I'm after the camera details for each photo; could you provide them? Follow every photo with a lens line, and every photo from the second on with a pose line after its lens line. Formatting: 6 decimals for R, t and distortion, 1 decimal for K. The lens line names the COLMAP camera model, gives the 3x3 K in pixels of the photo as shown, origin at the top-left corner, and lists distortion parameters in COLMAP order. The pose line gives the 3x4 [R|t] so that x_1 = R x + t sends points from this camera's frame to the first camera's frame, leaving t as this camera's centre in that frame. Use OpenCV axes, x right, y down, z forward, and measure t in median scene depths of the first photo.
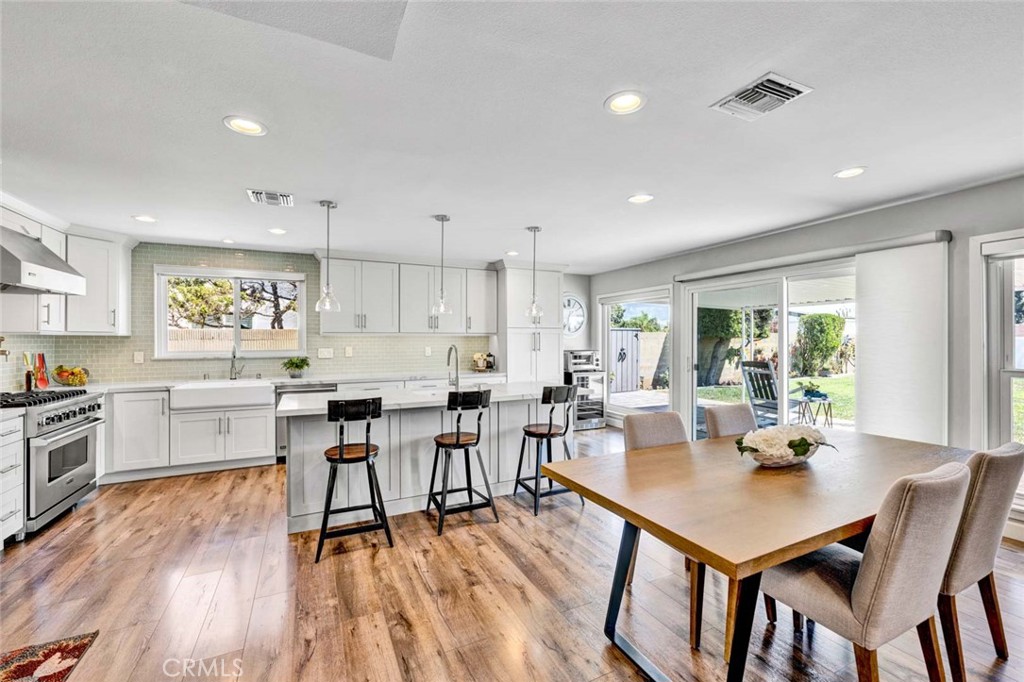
lens RADIAL K [[413.2, 0, 494.2], [0, 413.2, 337.0], [0, 0, 1]] dist [-0.011152, 0.000512]
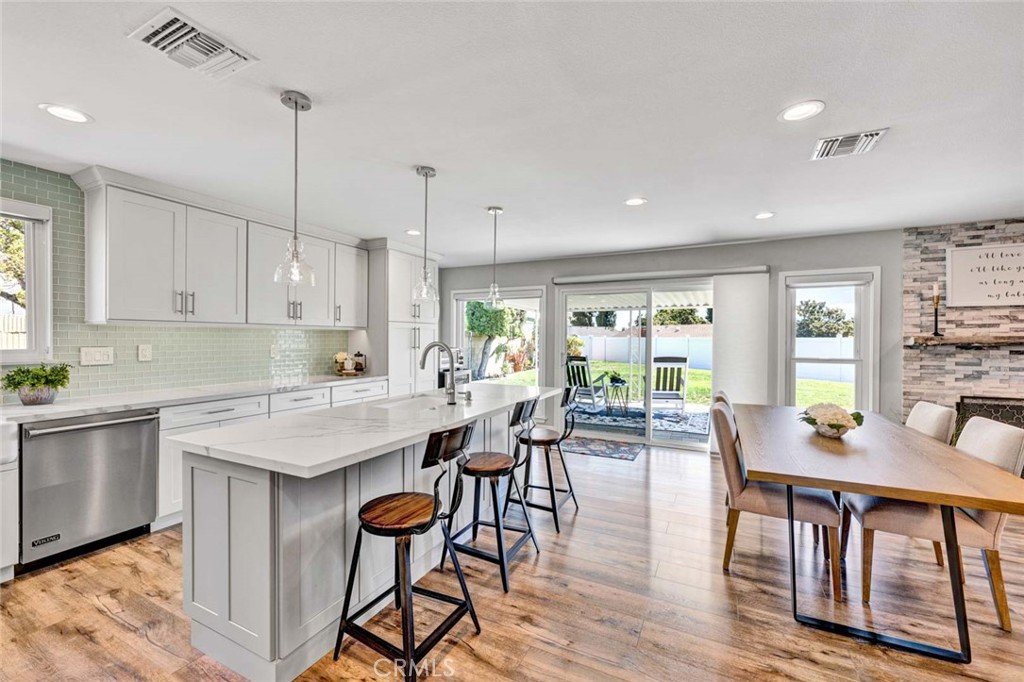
lens RADIAL K [[413.2, 0, 512.0], [0, 413.2, 335.7], [0, 0, 1]] dist [-0.011152, 0.000512]
pose [[0.783299, 0.010476, 0.621556, -0.393450], [-0.010764, 0.999937, -0.003288, 0.009696], [-0.621551, -0.004115, 0.783363, 0.267685]]
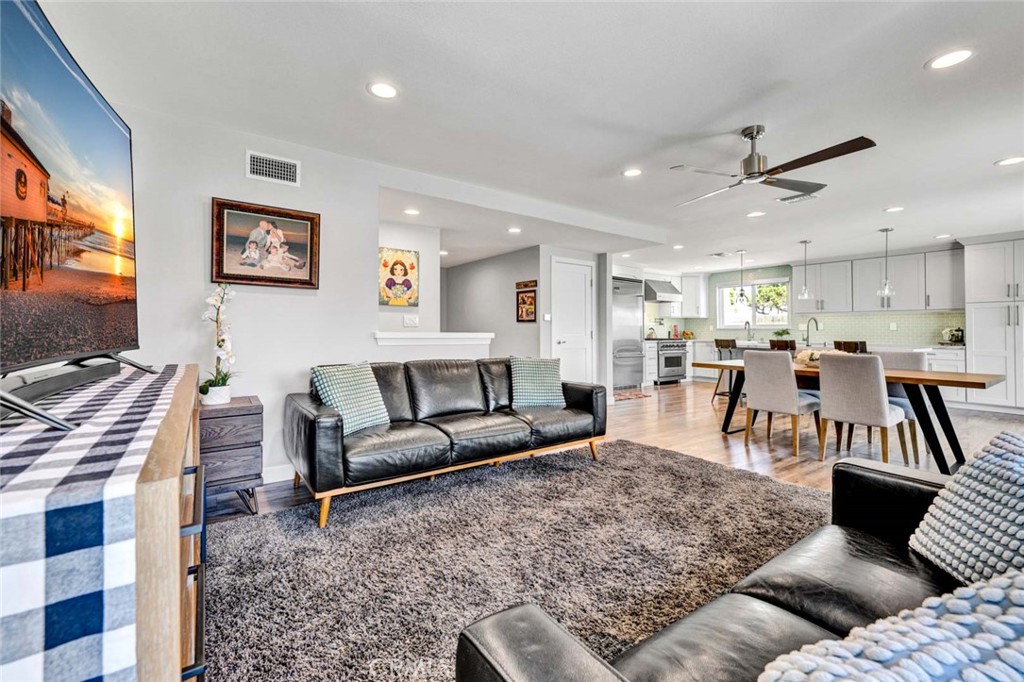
lens RADIAL K [[413.2, 0, 515.3], [0, 413.2, 321.5], [0, 0, 1]] dist [-0.011152, 0.000512]
pose [[0.174015, -0.014127, -0.984642, 1.114312], [0.007402, 0.999888, -0.013038, 0.038420], [0.984715, -0.005019, 0.174100, -0.392054]]
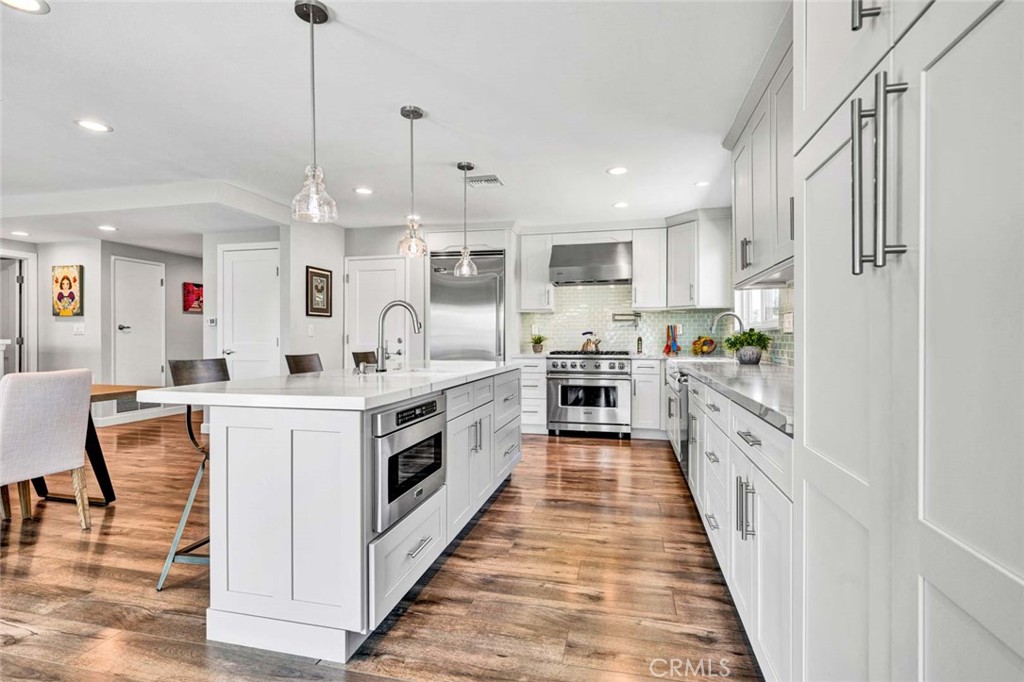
lens RADIAL K [[493.3, 0, 515.7], [0, 493.3, 336.0], [0, 0, 1]] dist [-0.012912, -0.000486]
pose [[-0.607714, 0.003904, -0.794146, 0.346168], [0.014748, 0.999871, -0.006370, 0.066681], [0.794019, -0.015583, -0.607694, 1.372895]]
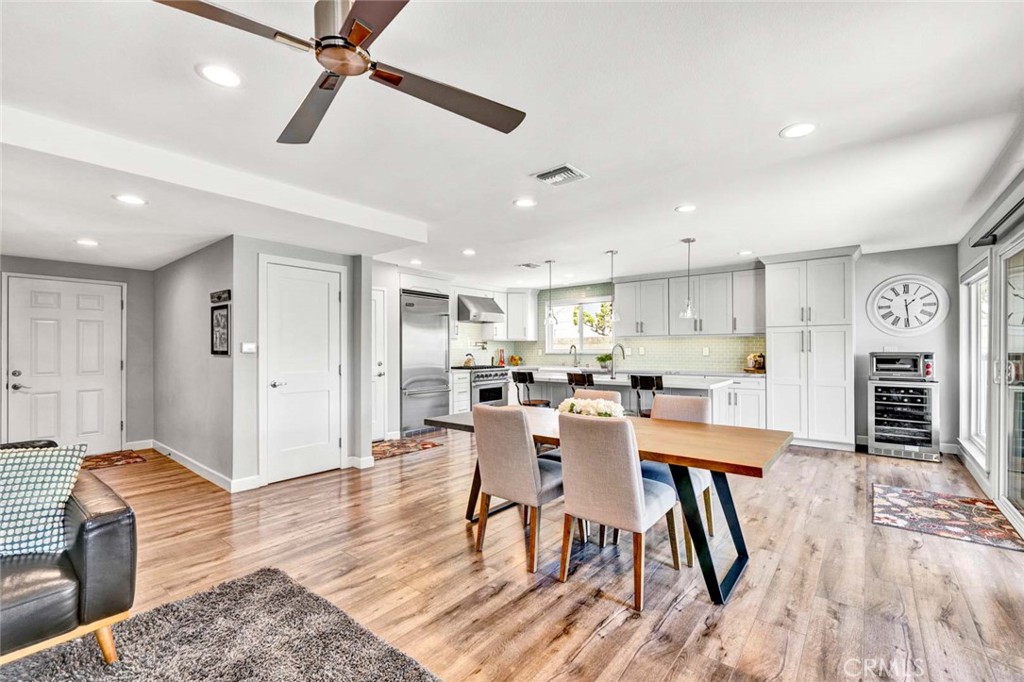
lens RADIAL K [[428.3, 0, 522.6], [0, 428.3, 344.3], [0, 0, 1]] dist [-0.015767, -0.001764]
pose [[0.449004, -0.005240, -0.893514, 0.874369], [0.015560, 0.999877, 0.001955, 0.008978], [0.893394, -0.014781, 0.449031, 0.059968]]
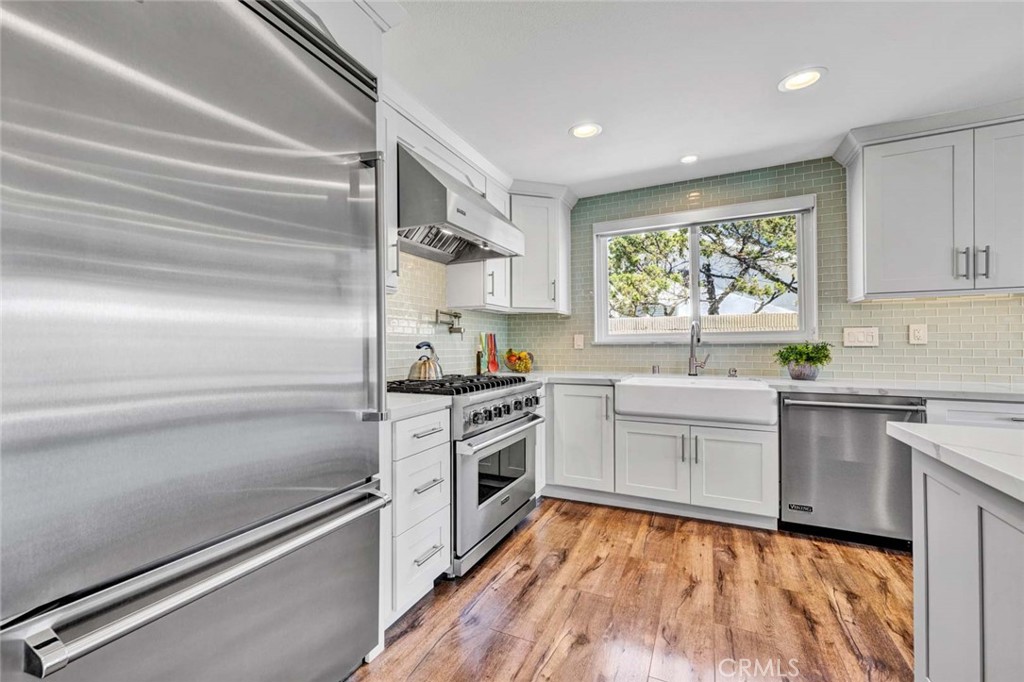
lens RADIAL K [[413.2, 0, 488.7], [0, 413.2, 347.4], [0, 0, 1]] dist [-0.011152, 0.000512]
pose [[0.598419, 0.000811, -0.801183, -0.344602], [0.013871, 0.999839, 0.011372, 0.052617], [0.801064, -0.017918, 0.598311, 0.396511]]
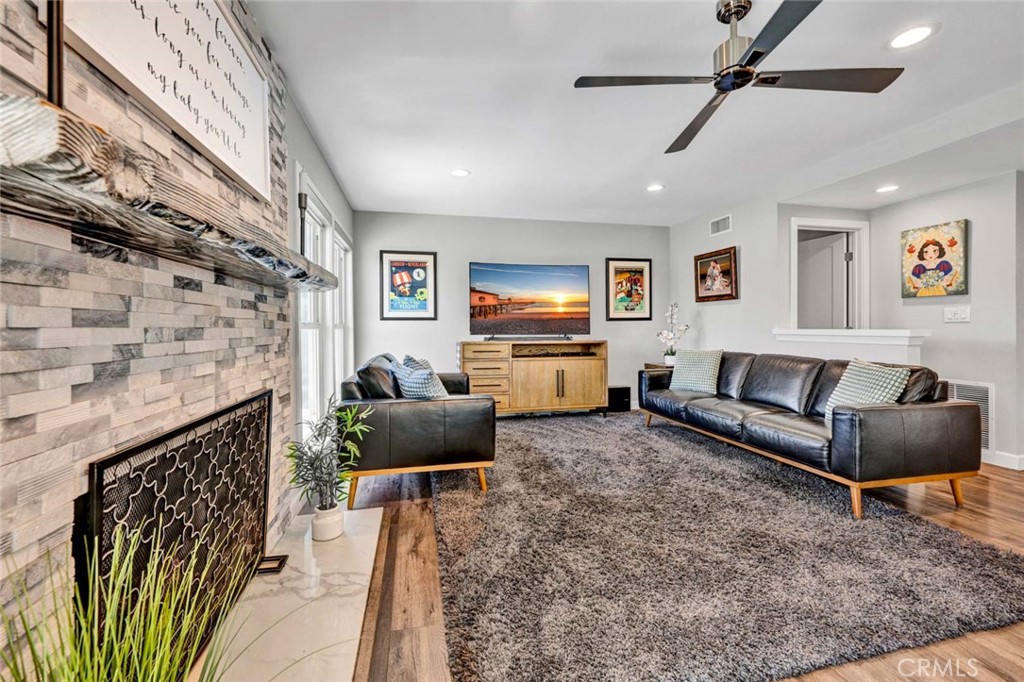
lens RADIAL K [[413.2, 0, 502.1], [0, 413.2, 334.6], [0, 0, 1]] dist [-0.011152, 0.000512]
pose [[-0.975865, 0.001142, 0.218373, 0.692439], [-0.000849, 0.999959, -0.009022, 0.067251], [-0.218374, -0.008989, -0.975824, 0.502508]]
